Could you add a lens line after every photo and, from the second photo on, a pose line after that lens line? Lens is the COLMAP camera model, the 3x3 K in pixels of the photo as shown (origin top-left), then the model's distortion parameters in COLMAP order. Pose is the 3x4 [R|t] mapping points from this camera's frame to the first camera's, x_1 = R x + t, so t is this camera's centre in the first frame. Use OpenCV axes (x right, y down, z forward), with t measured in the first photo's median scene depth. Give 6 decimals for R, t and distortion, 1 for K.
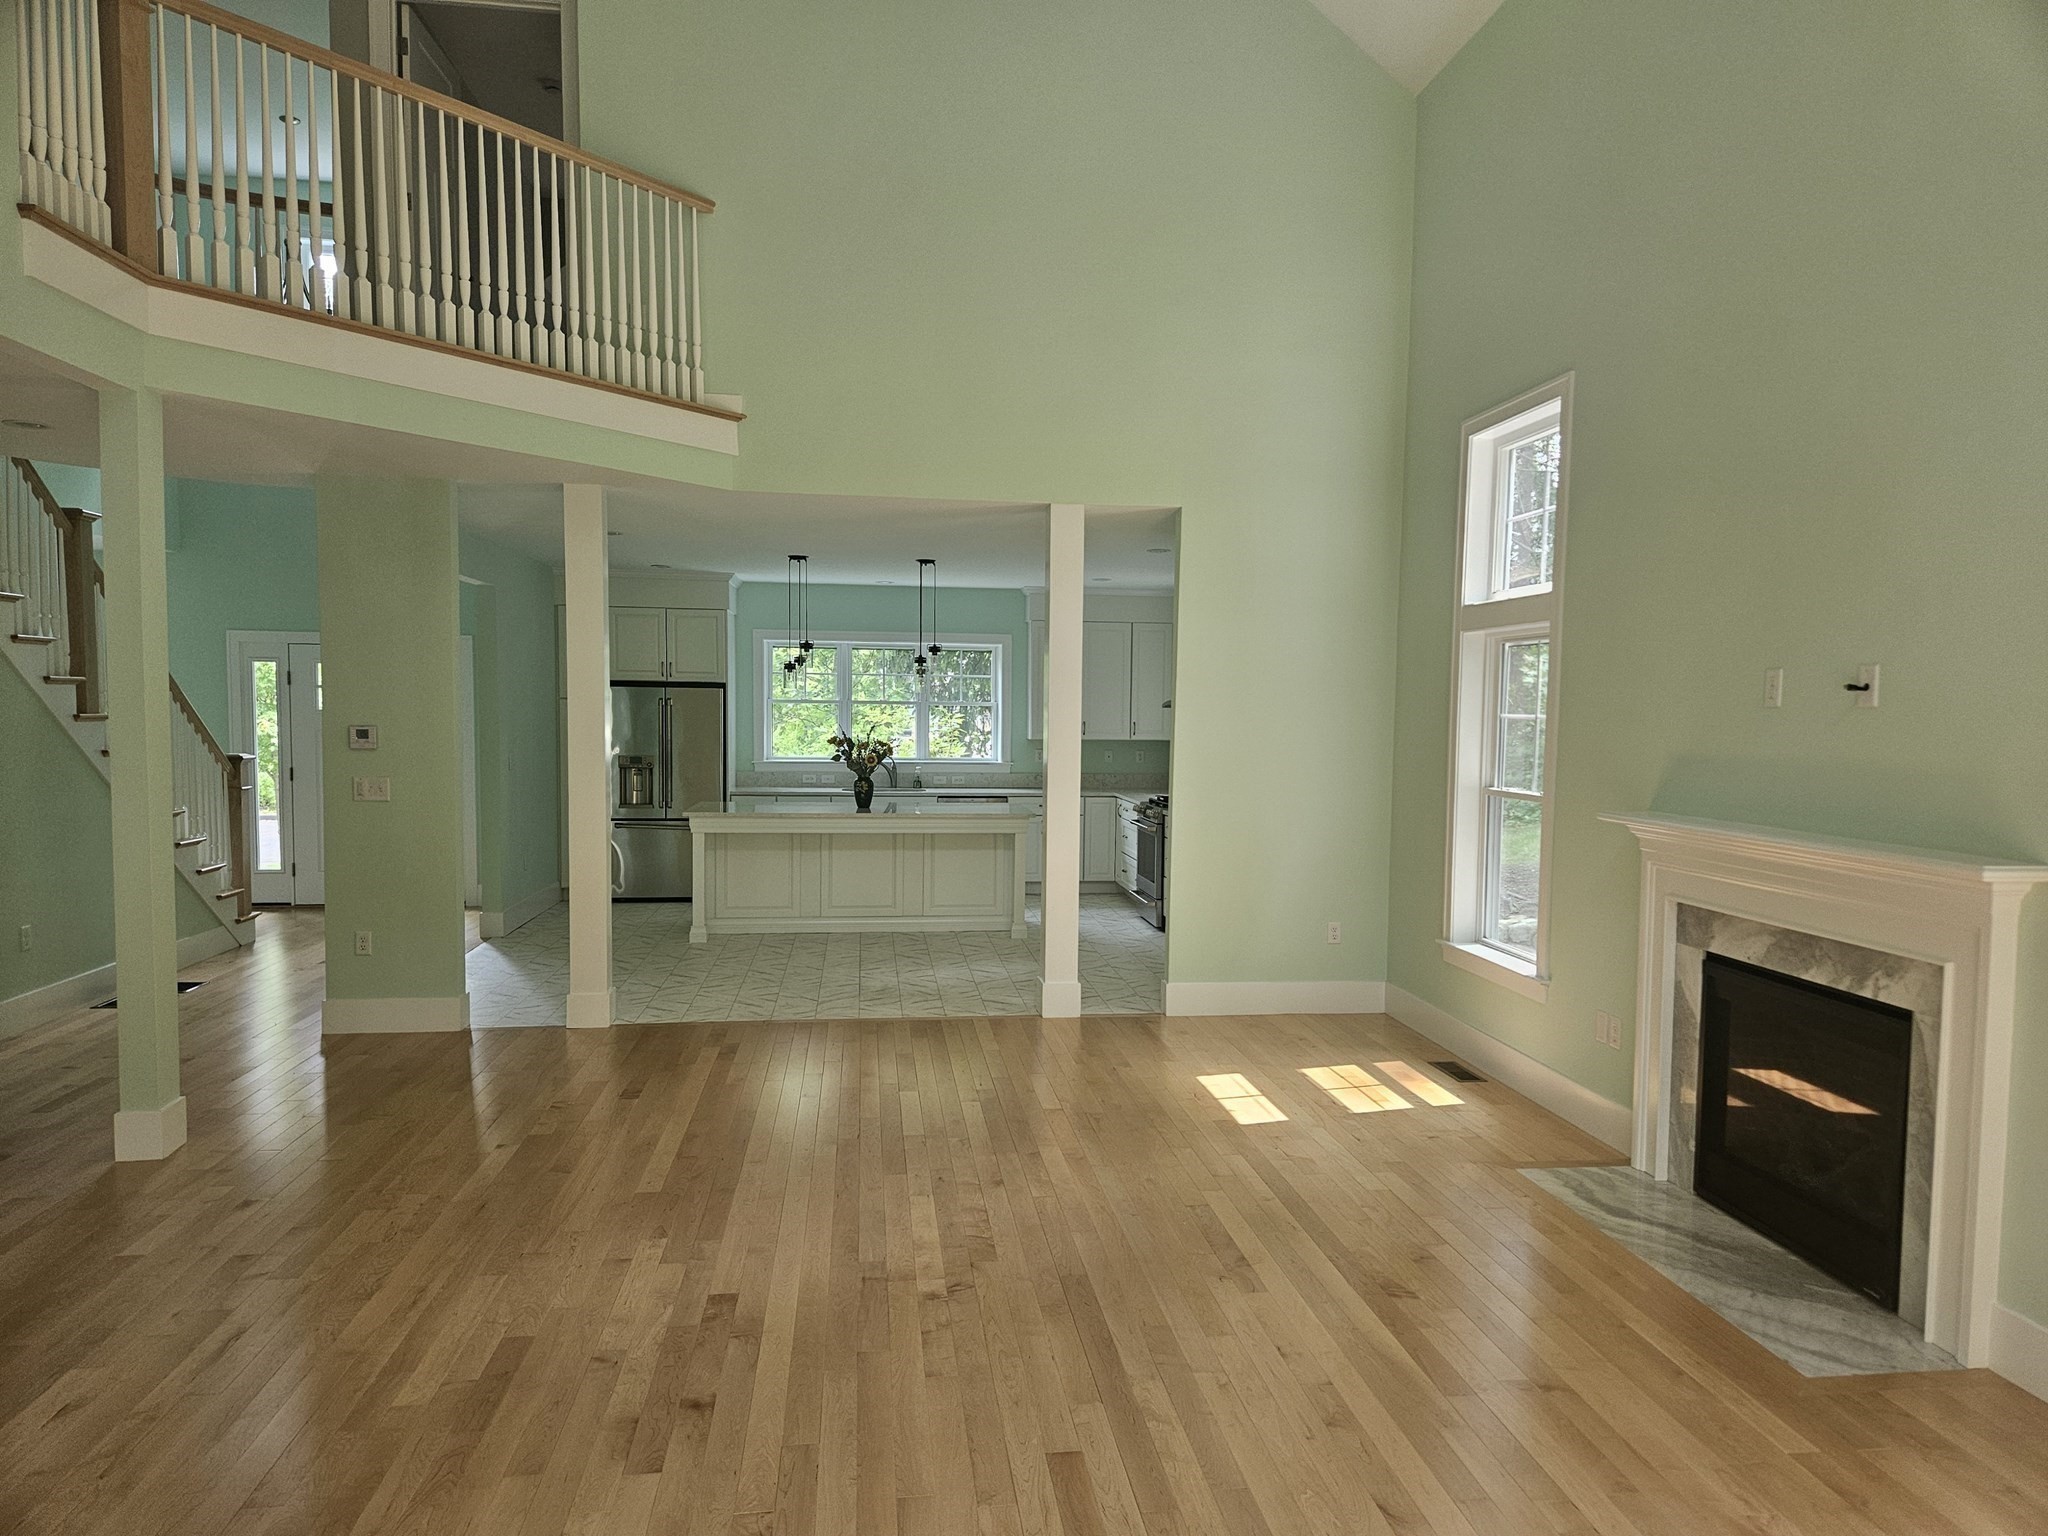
lens RADIAL K [[1367.0, 0, 1046.7], [0, 1367.0, 794.1], [0, 0, 1]] dist [0.097100, -0.084886]
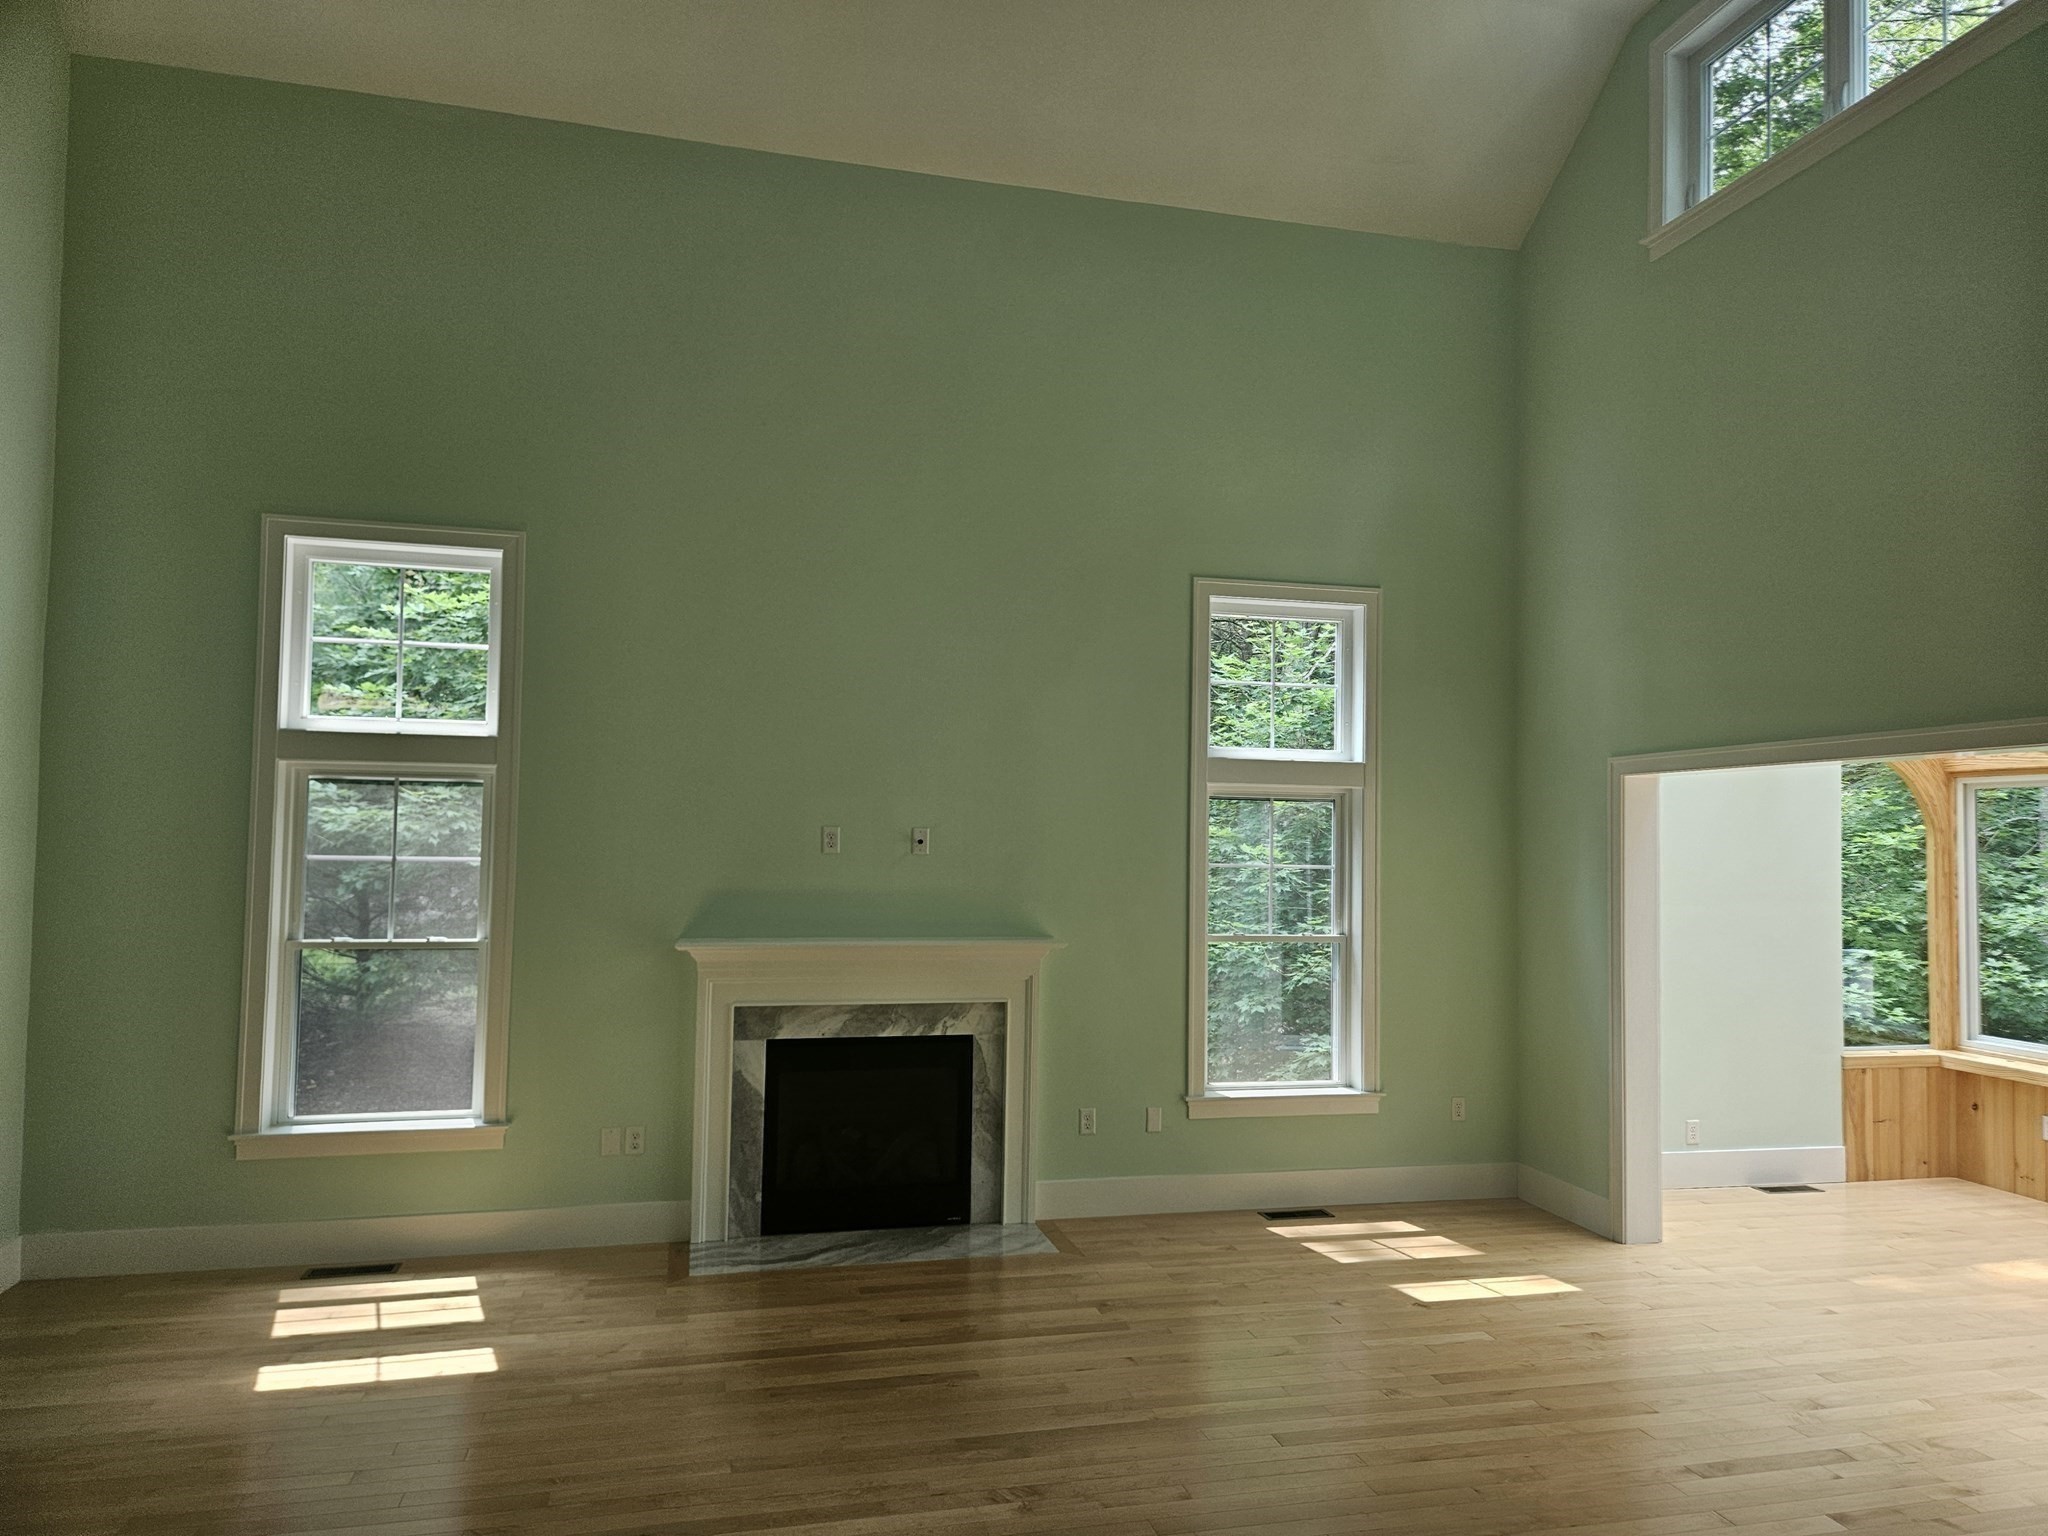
lens RADIAL K [[1367.0, 0, 1046.7], [0, 1367.0, 794.1], [0, 0, 1]] dist [0.097100, -0.084886]
pose [[-0.117118, 0.025462, 0.992792, -0.633937], [0.047118, 0.998688, -0.020055, -0.059439], [-0.992000, 0.044429, -0.118164, 0.666266]]
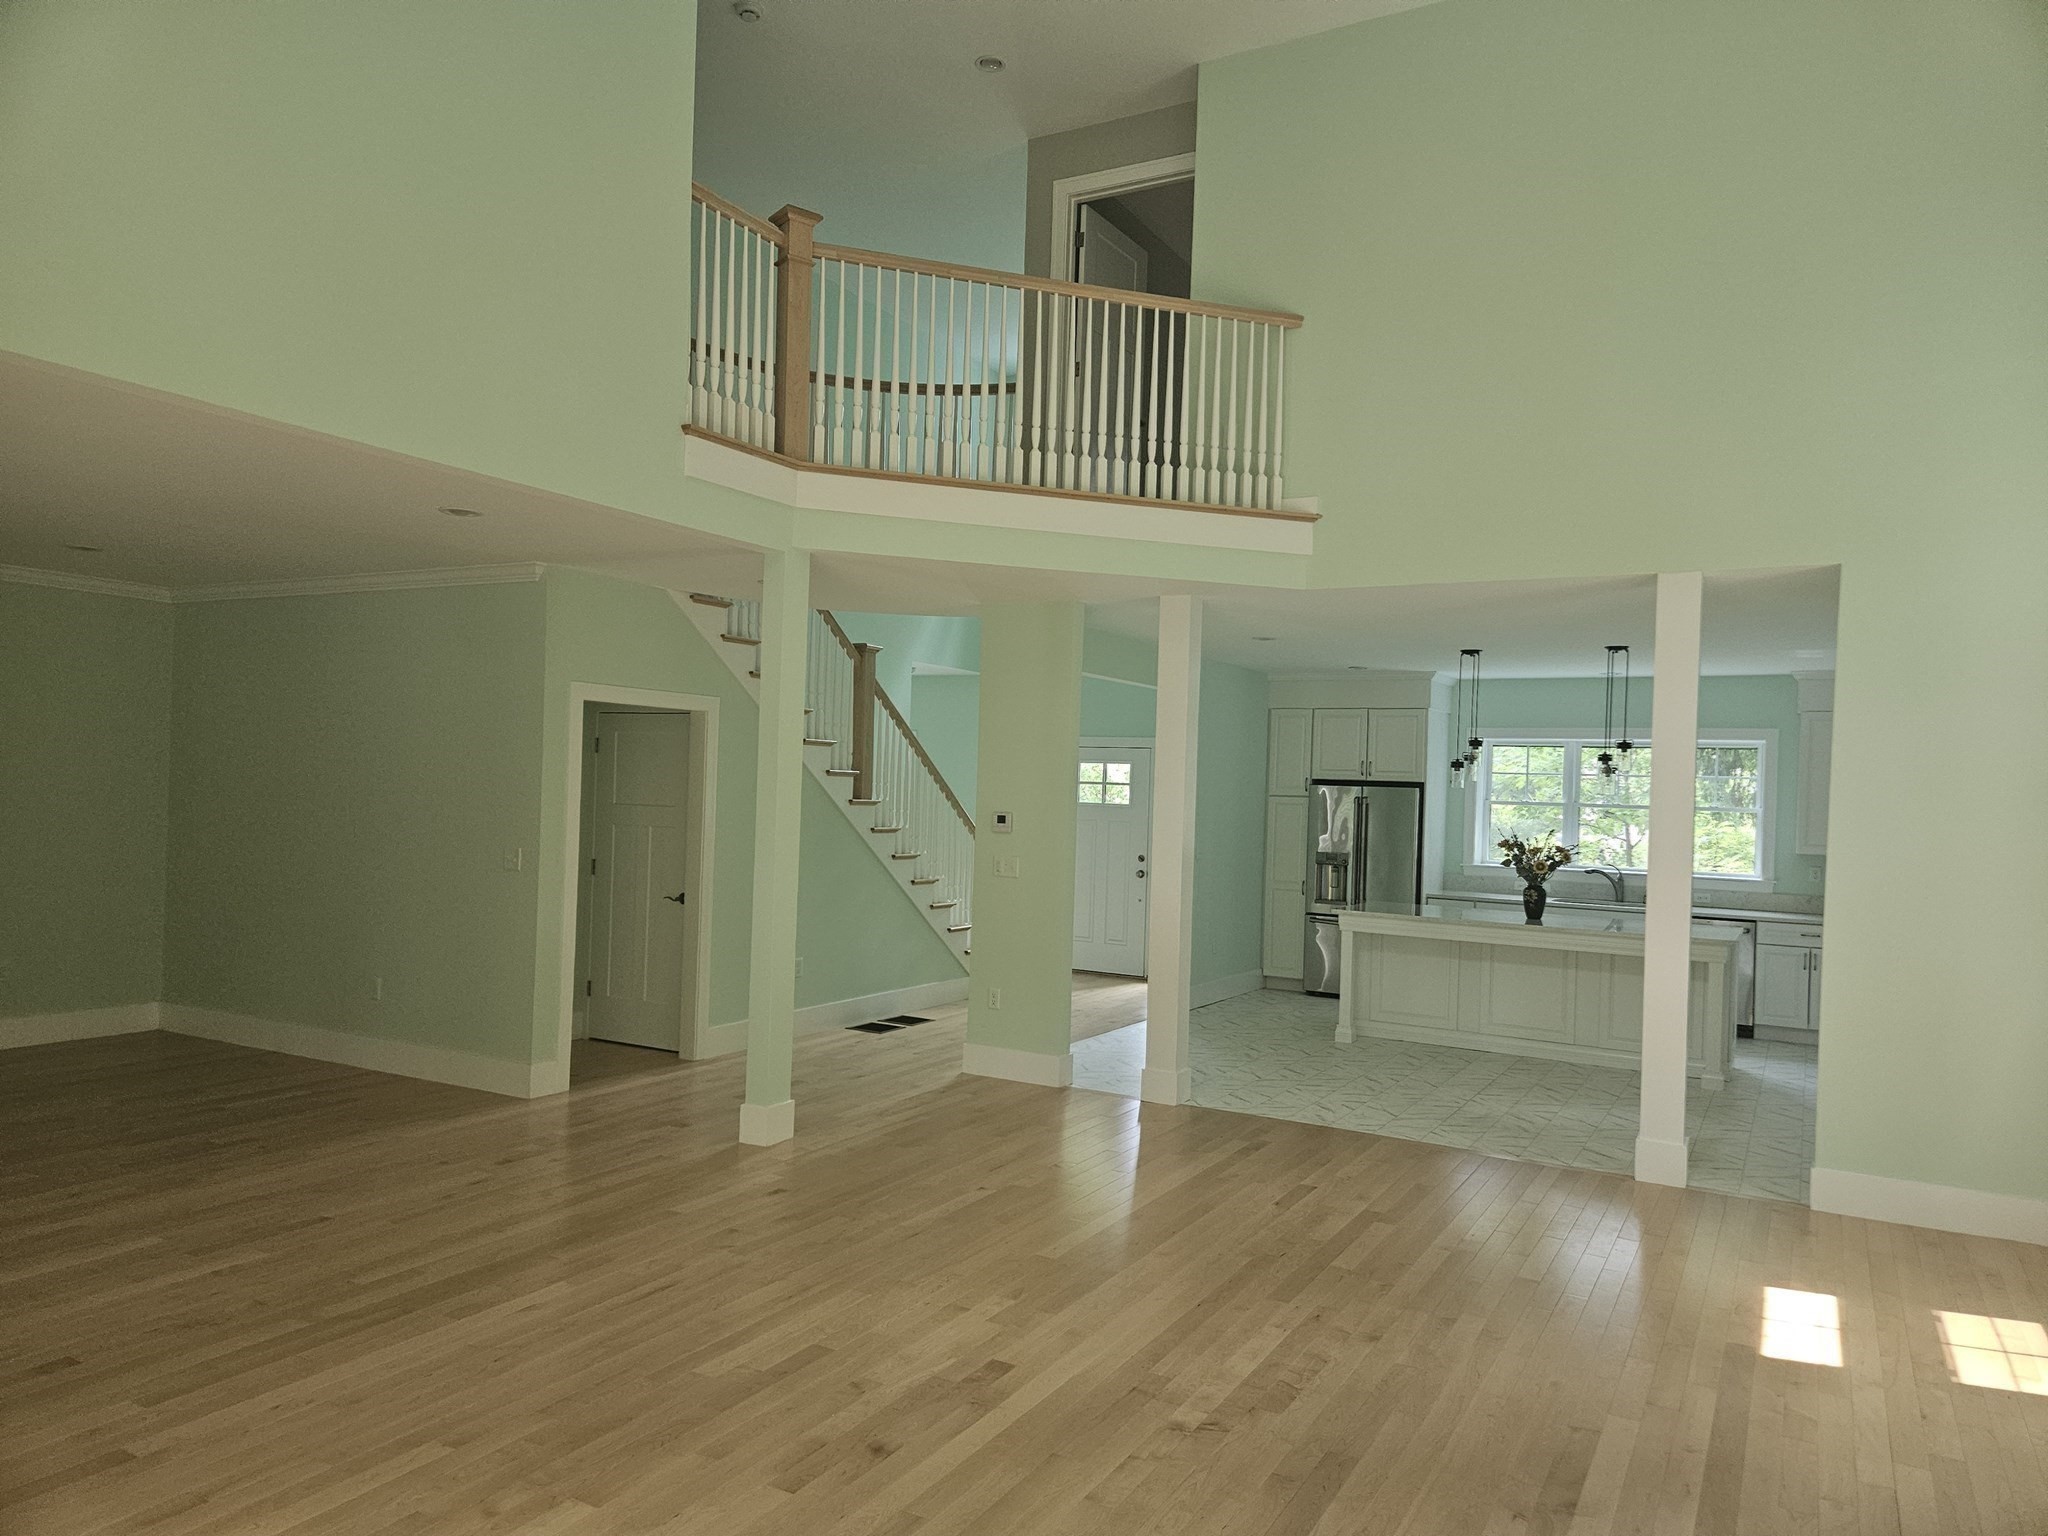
lens RADIAL K [[1367.0, 0, 1046.7], [0, 1367.0, 794.1], [0, 0, 1]] dist [0.097100, -0.084886]
pose [[0.802318, 0.016498, -0.596669, 0.247909], [-0.061647, 0.996563, -0.055339, -0.003079], [0.593705, 0.081182, 0.800577, 0.100381]]
